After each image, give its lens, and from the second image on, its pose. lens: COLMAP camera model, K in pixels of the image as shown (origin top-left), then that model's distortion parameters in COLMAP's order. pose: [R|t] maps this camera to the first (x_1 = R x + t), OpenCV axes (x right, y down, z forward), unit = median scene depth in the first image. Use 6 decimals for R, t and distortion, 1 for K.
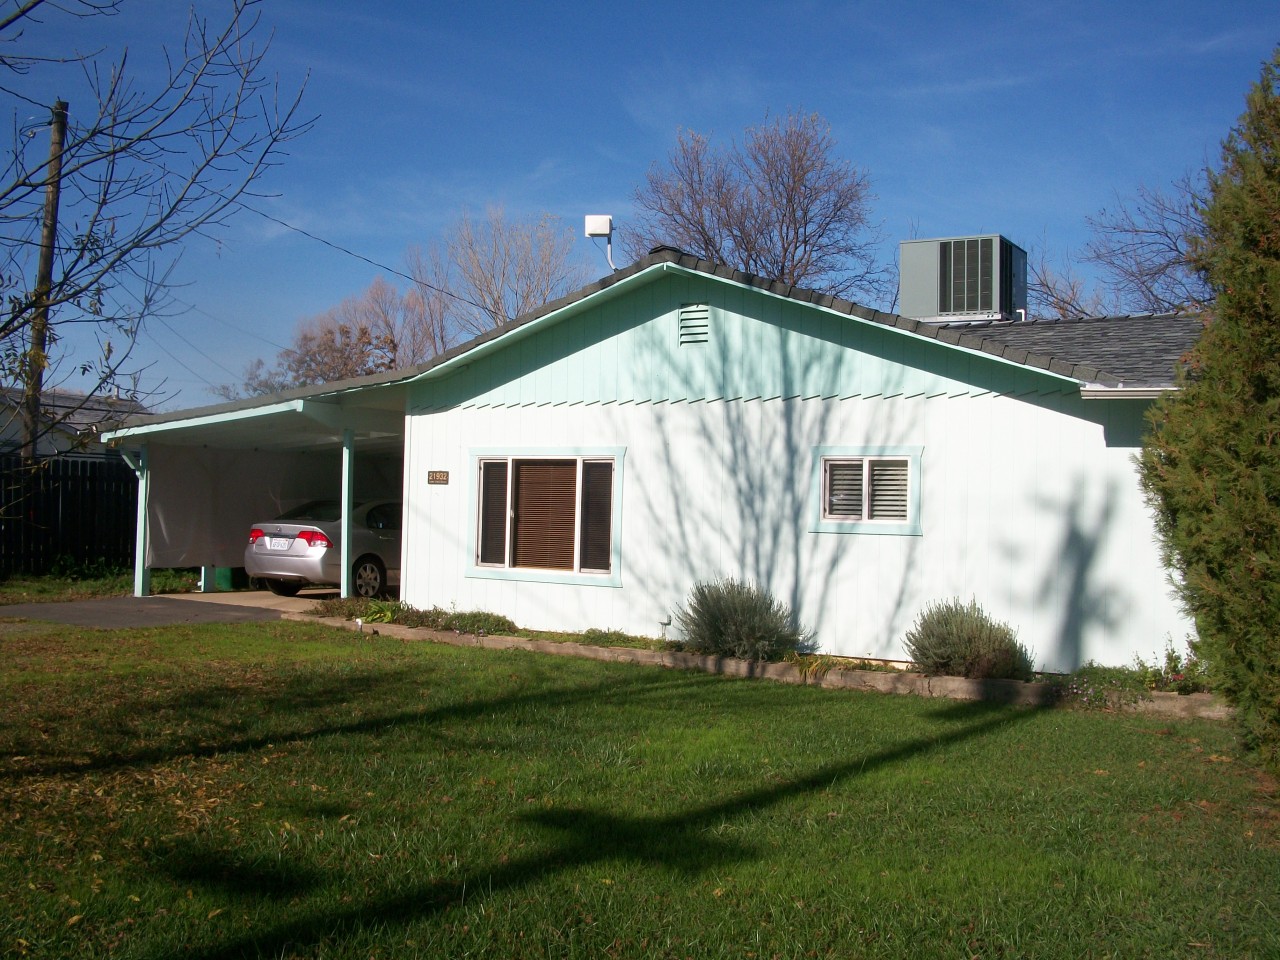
lens RADIAL K [[1309.0, 0, 640.0], [0, 1309.0, 480.0], [0, 0, 1]] dist [-0.190810, 0.208103]
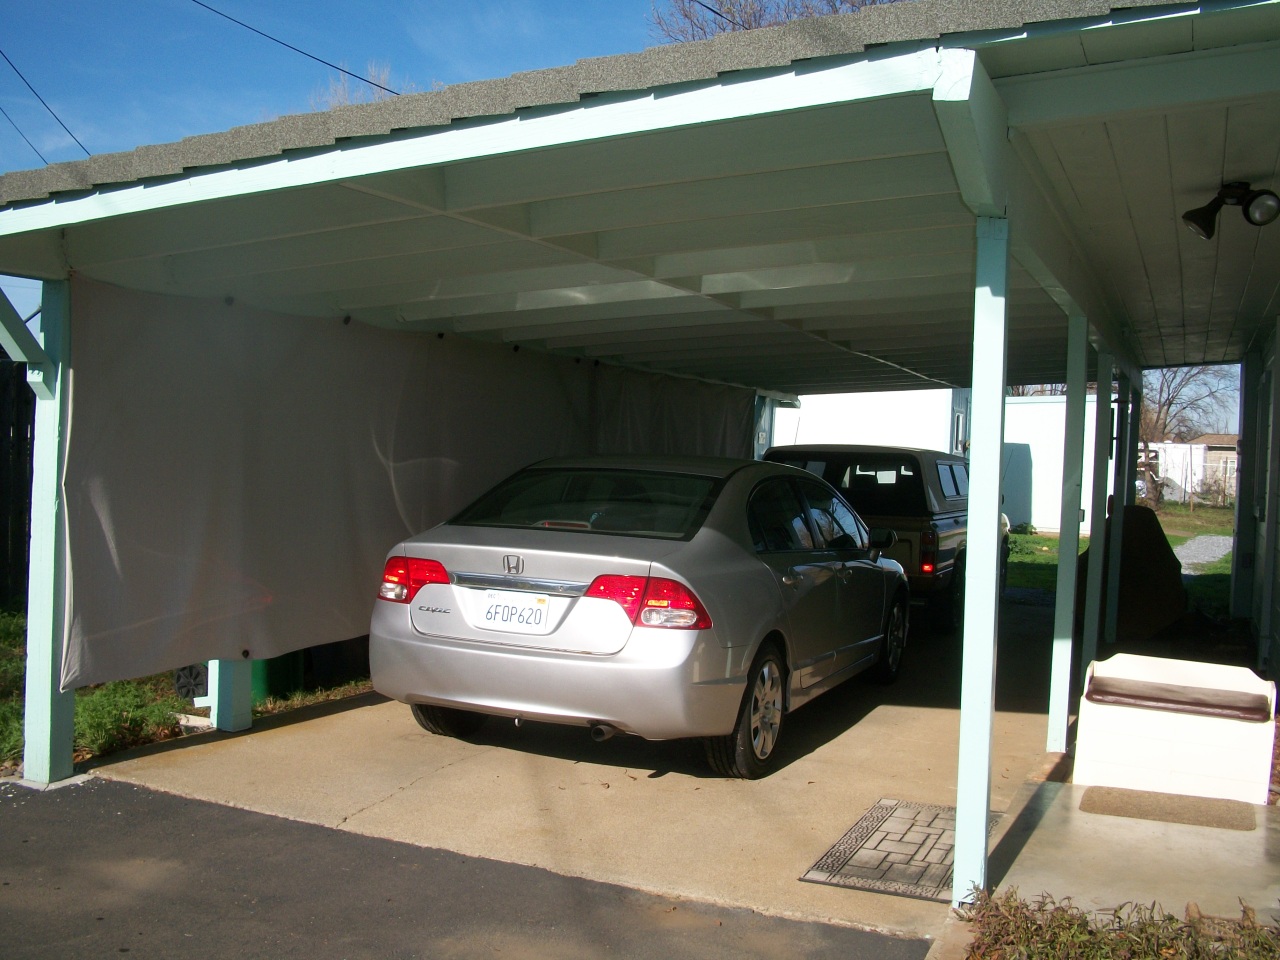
lens RADIAL K [[1309.0, 0, 640.0], [0, 1309.0, 480.0], [0, 0, 1]] dist [-0.190810, 0.208103]
pose [[0.987144, 0.012315, 0.159360, -0.300233], [-0.021417, 0.998228, 0.055523, -0.000704], [-0.158394, -0.058222, 0.985658, 0.685760]]
